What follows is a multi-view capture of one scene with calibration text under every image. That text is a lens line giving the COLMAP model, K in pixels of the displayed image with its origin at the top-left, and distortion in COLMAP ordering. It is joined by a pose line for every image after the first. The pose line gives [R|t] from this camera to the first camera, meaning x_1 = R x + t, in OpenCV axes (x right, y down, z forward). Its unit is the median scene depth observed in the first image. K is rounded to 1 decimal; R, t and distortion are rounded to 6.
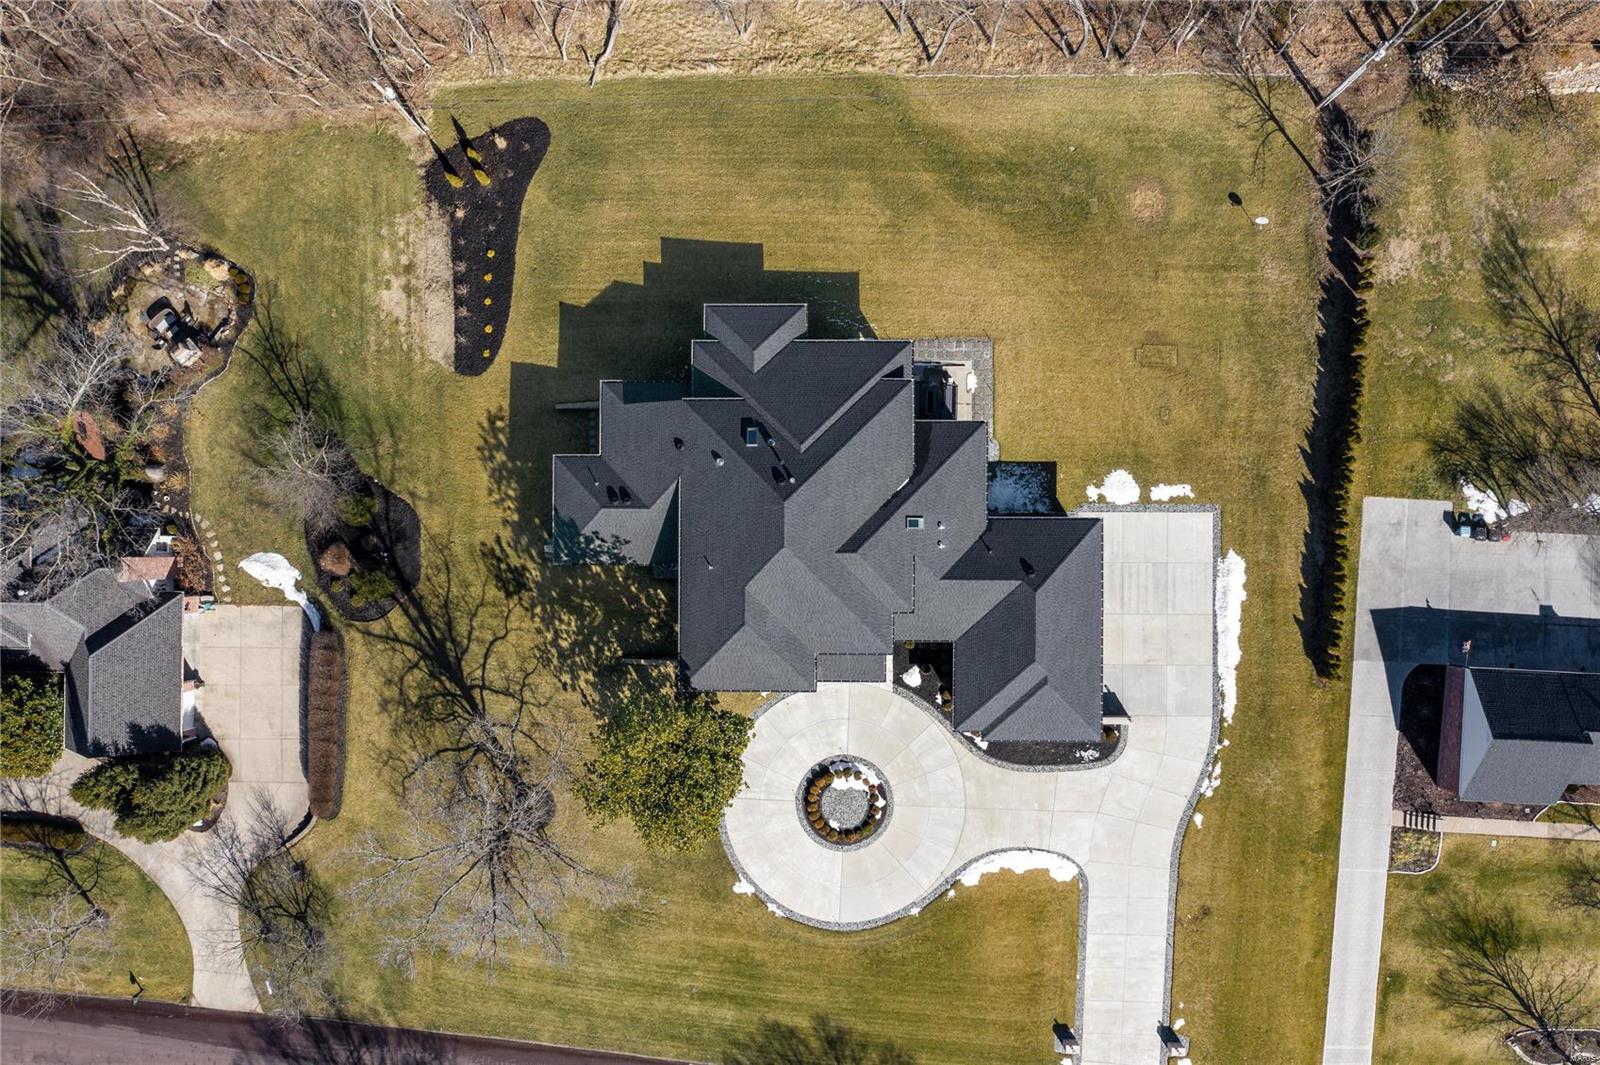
lens RADIAL K [[1245.4, 0, 800.0], [0, 1245.4, 532.5], [0, 0, 1]] dist [-0.014782, -0.003095]
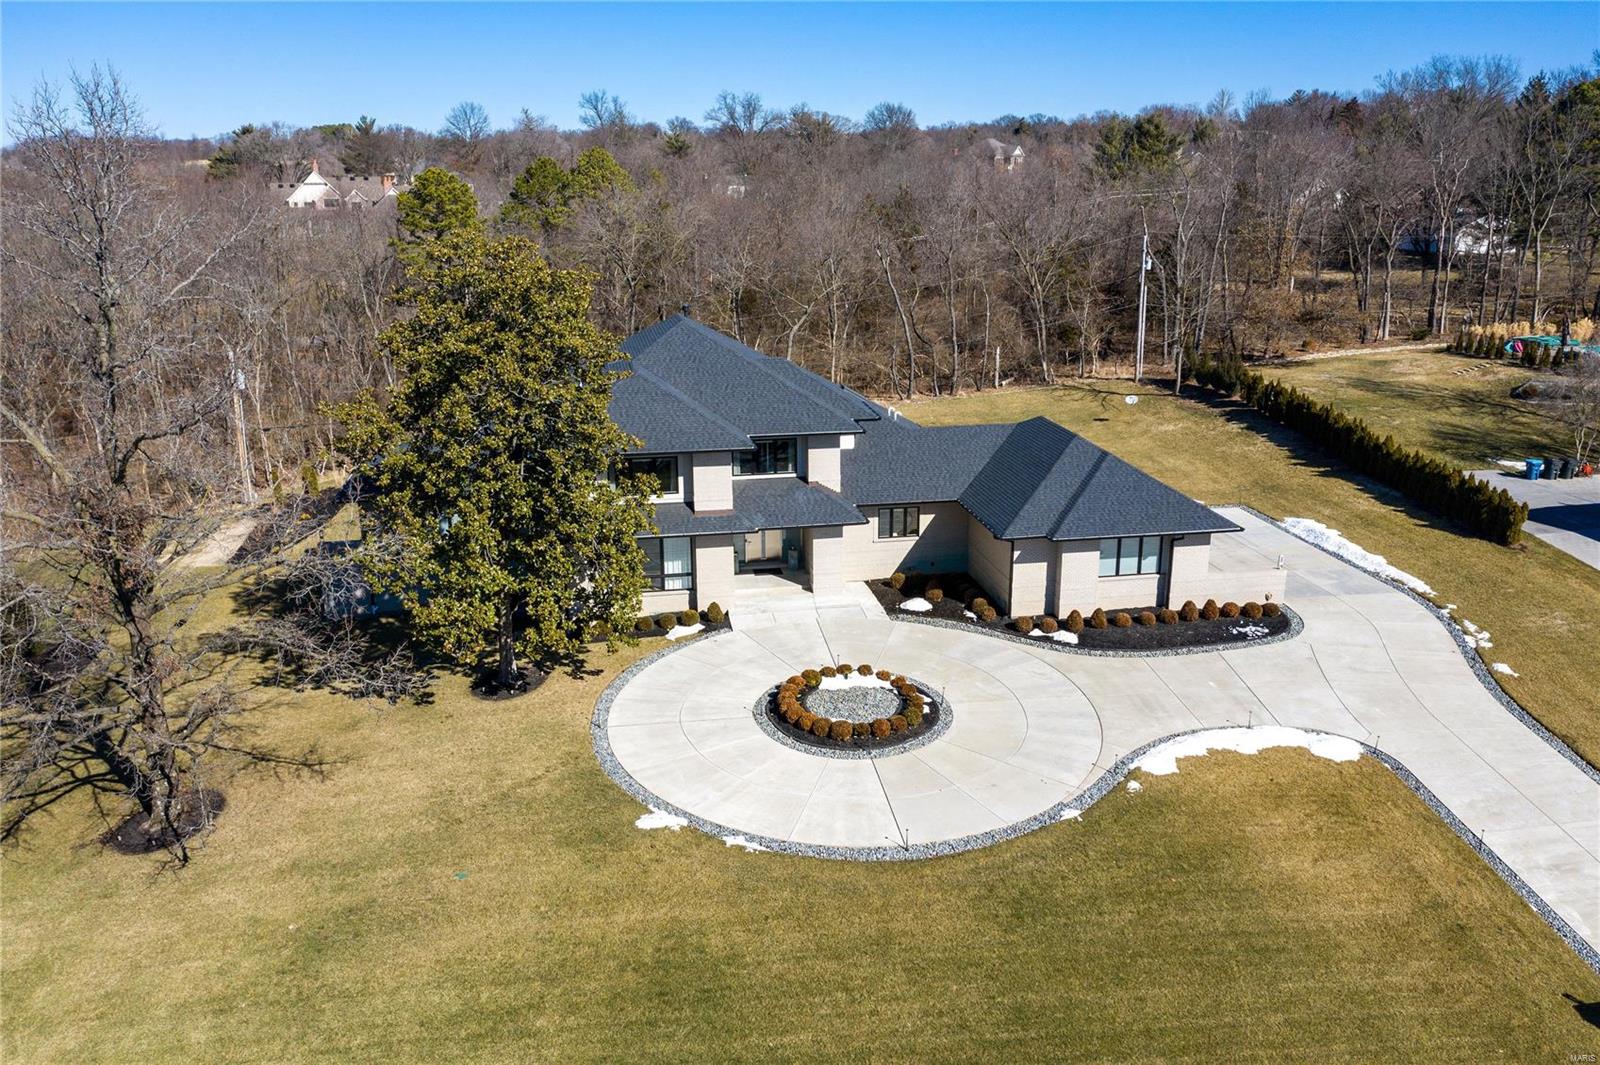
lens RADIAL K [[1245.4, 0, 800.0], [0, 1245.4, 532.5], [0, 0, 1]] dist [-0.014782, -0.003095]
pose [[0.983834, -0.042197, 0.174041, -0.068237], [0.178637, 0.299866, -0.937107, 0.658655], [-0.012646, 0.953048, 0.302556, 0.784784]]
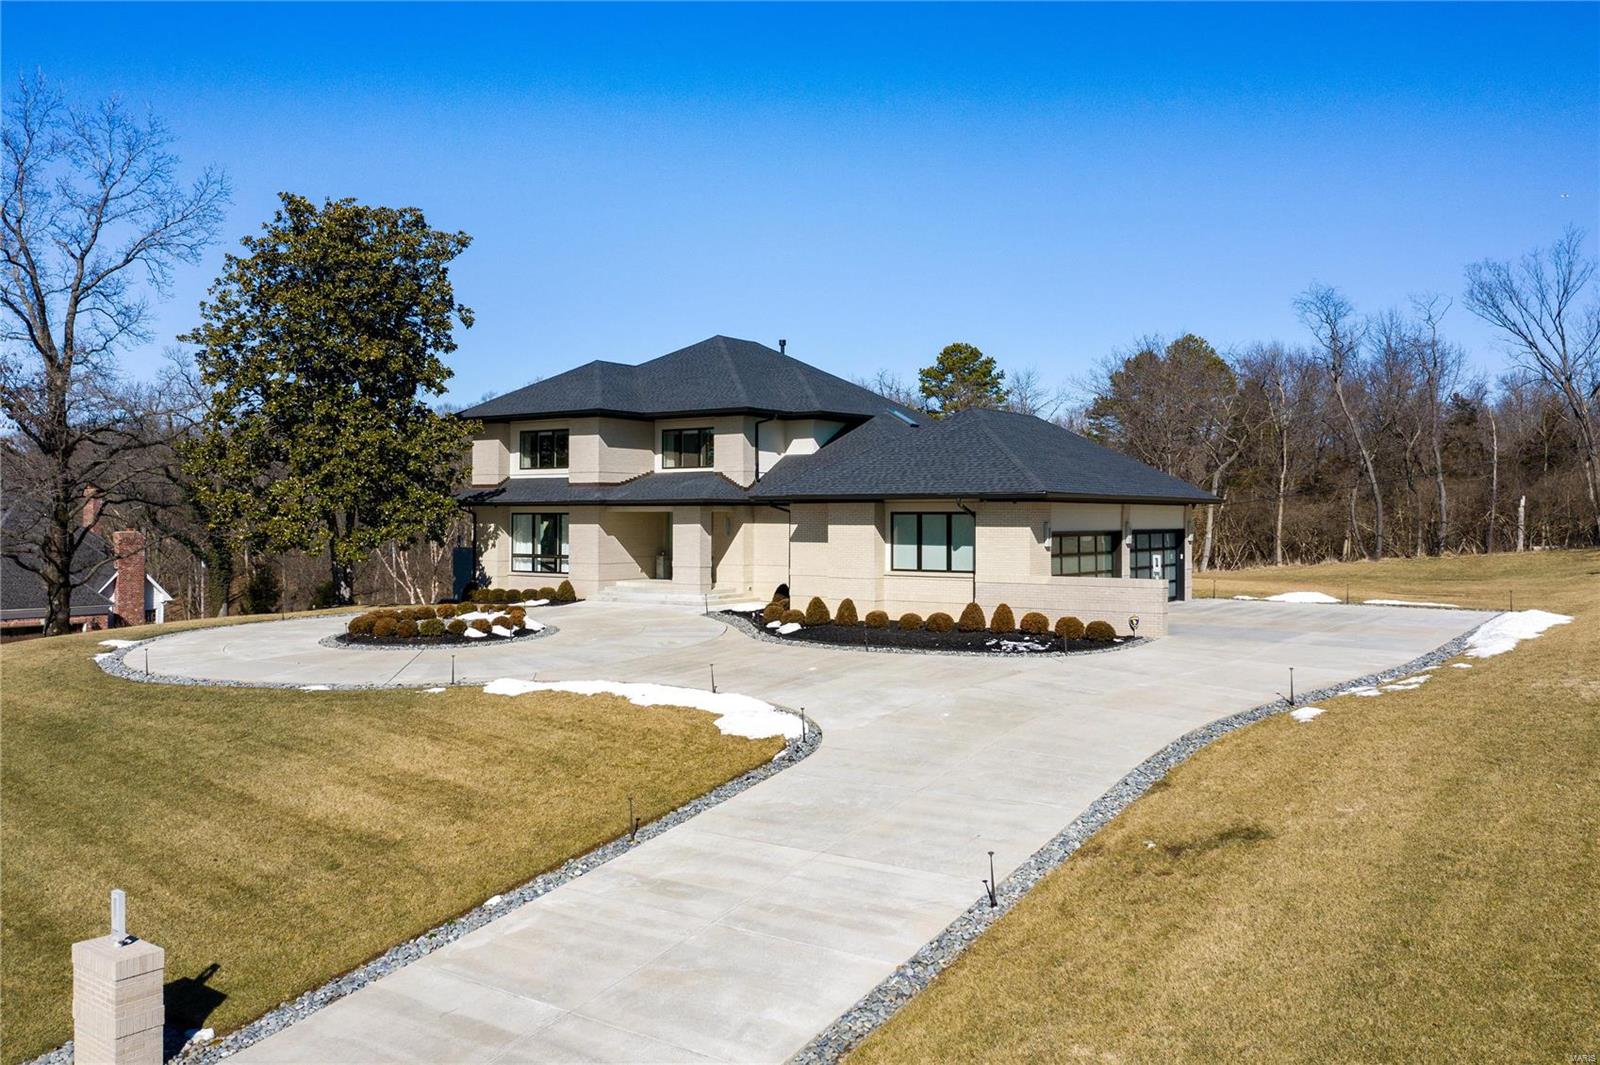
lens RADIAL K [[1193.8, 0, 810.9], [0, 1193.8, 479.6], [0, 0, 1]] dist [-0.008346, -0.002308]
pose [[0.844868, 0.003116, -0.534966, 0.357342], [-0.534975, 0.005063, -0.844853, 0.497423], [0.000076, 0.999982, 0.005945, 0.945552]]
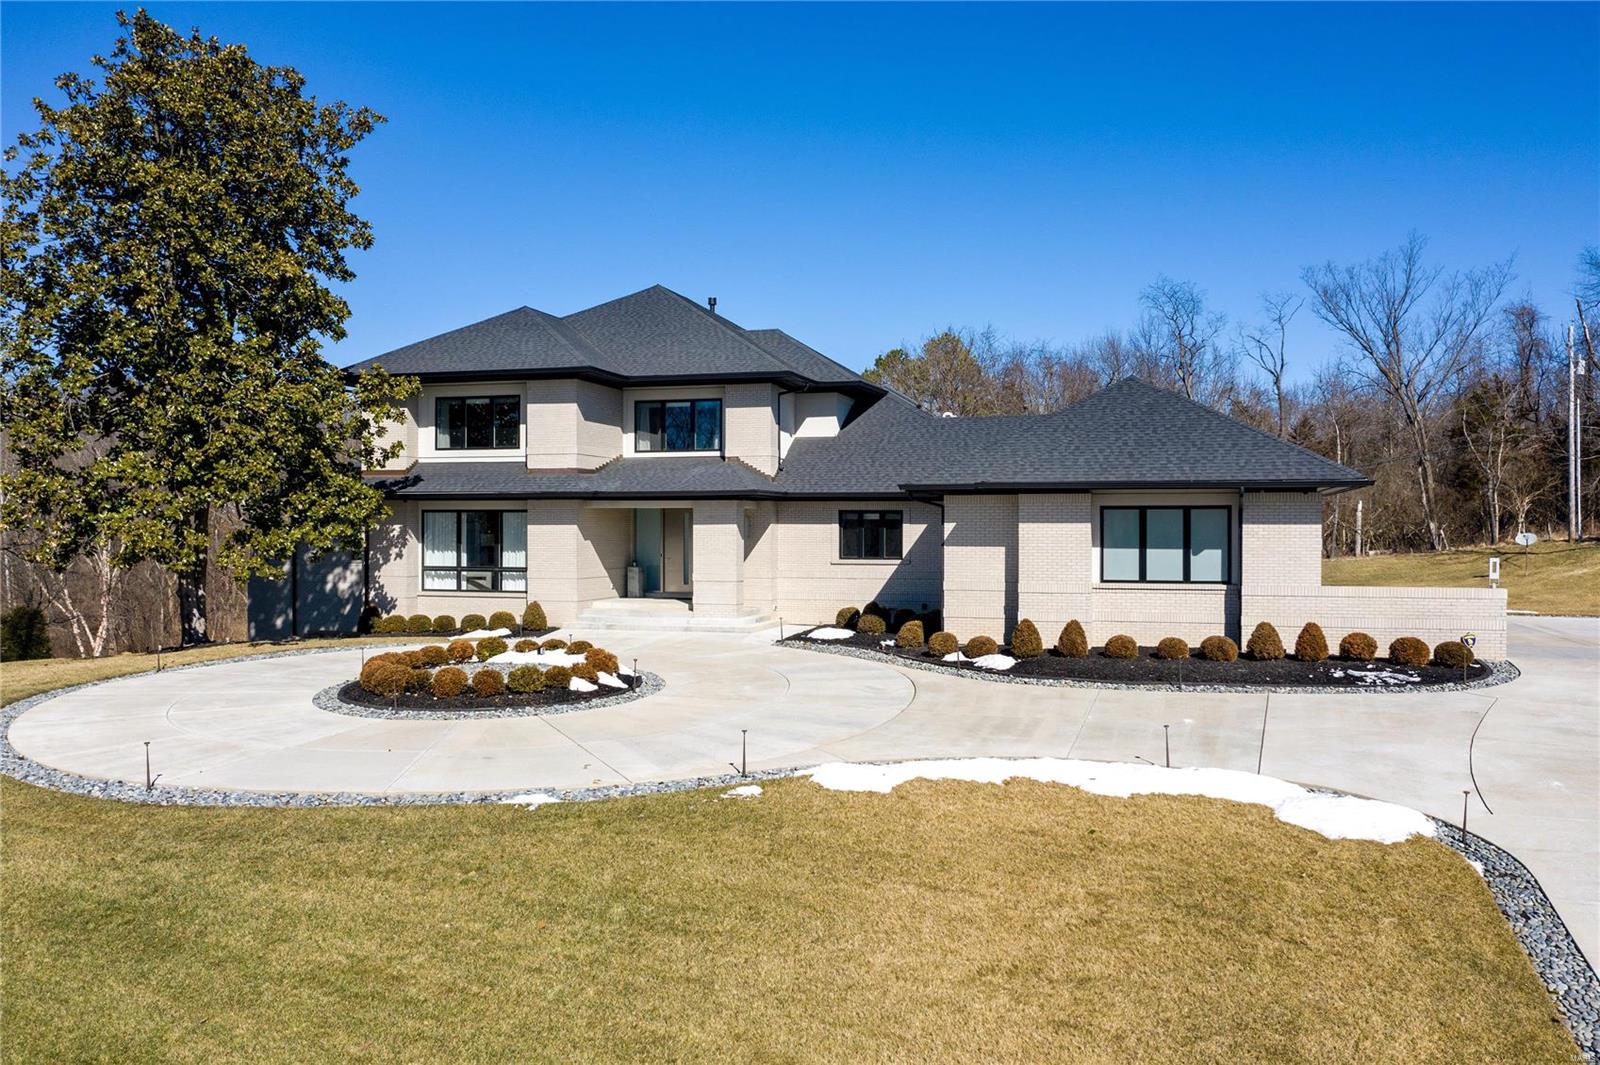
lens RADIAL K [[1245.4, 0, 800.0], [0, 1245.4, 532.5], [0, 0, 1]] dist [-0.014782, -0.003095]
pose [[0.964917, 0.021197, -0.261697, 0.176138], [-0.262329, 0.036571, -0.964285, 0.474778], [-0.010869, 0.999106, 0.040849, 0.953289]]
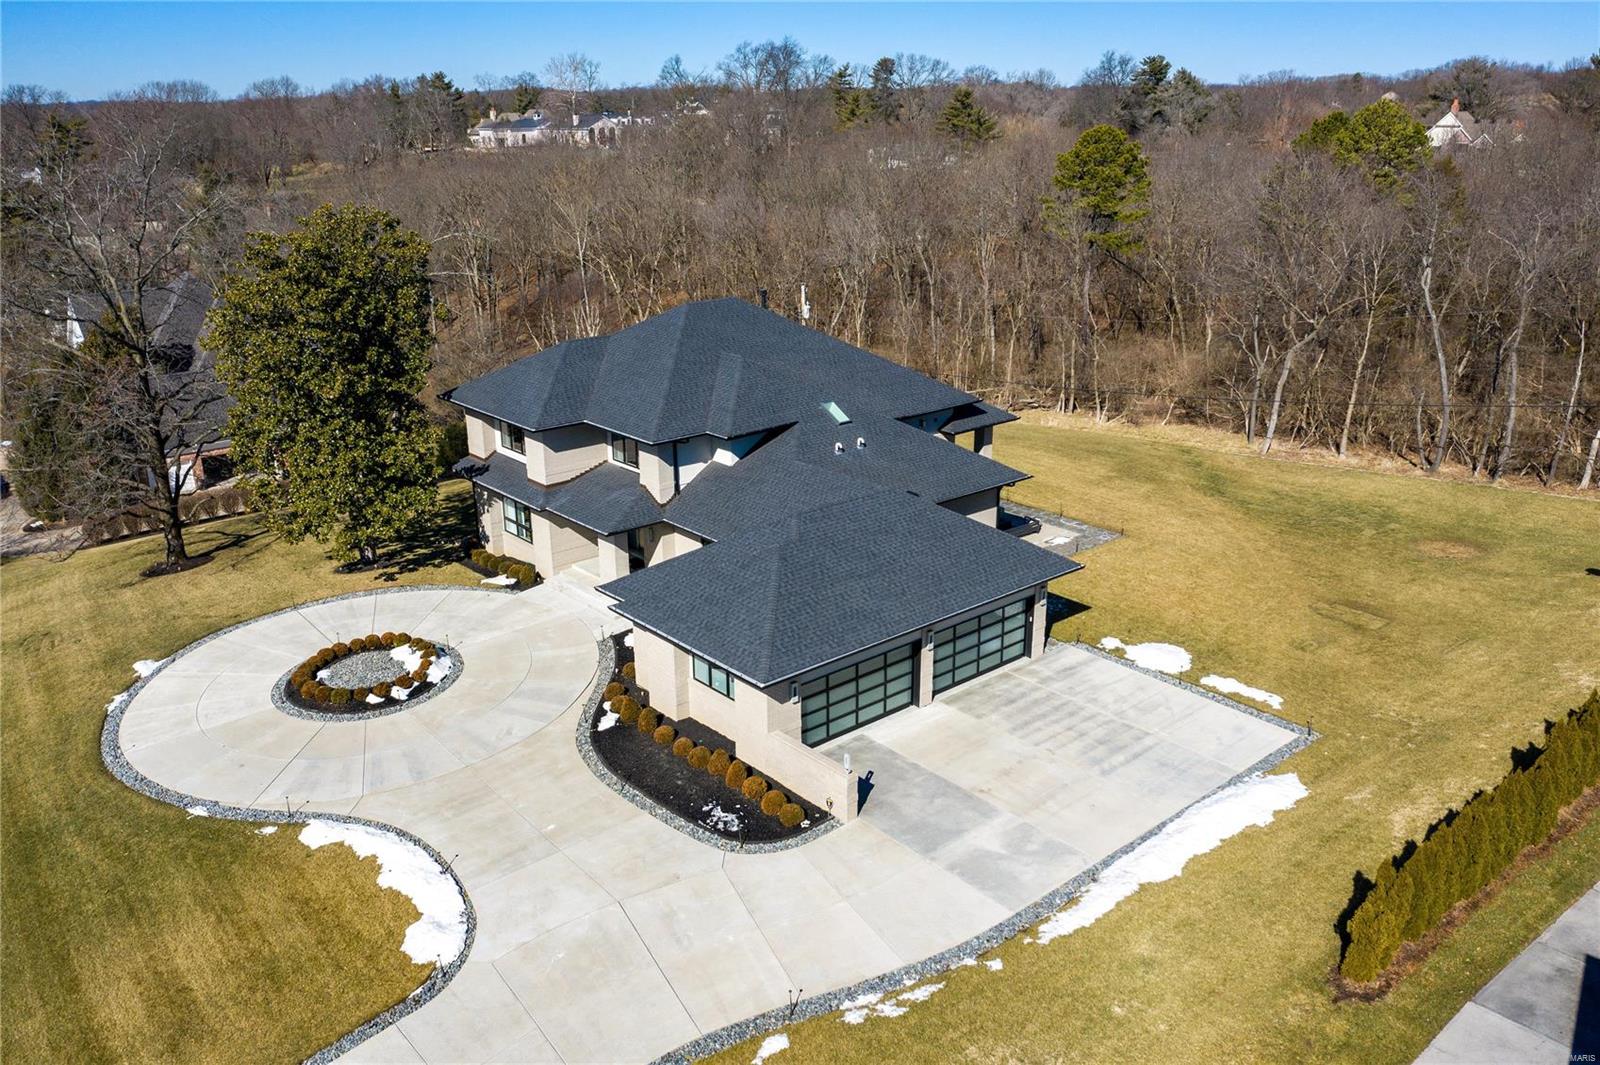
lens RADIAL K [[1245.4, 0, 800.0], [0, 1245.4, 532.5], [0, 0, 1]] dist [-0.014782, -0.003095]
pose [[0.655645, 0.252712, -0.711524, 0.519207], [-0.754850, 0.242094, -0.609583, 0.388398], [0.018207, 0.936764, 0.349487, 0.762269]]
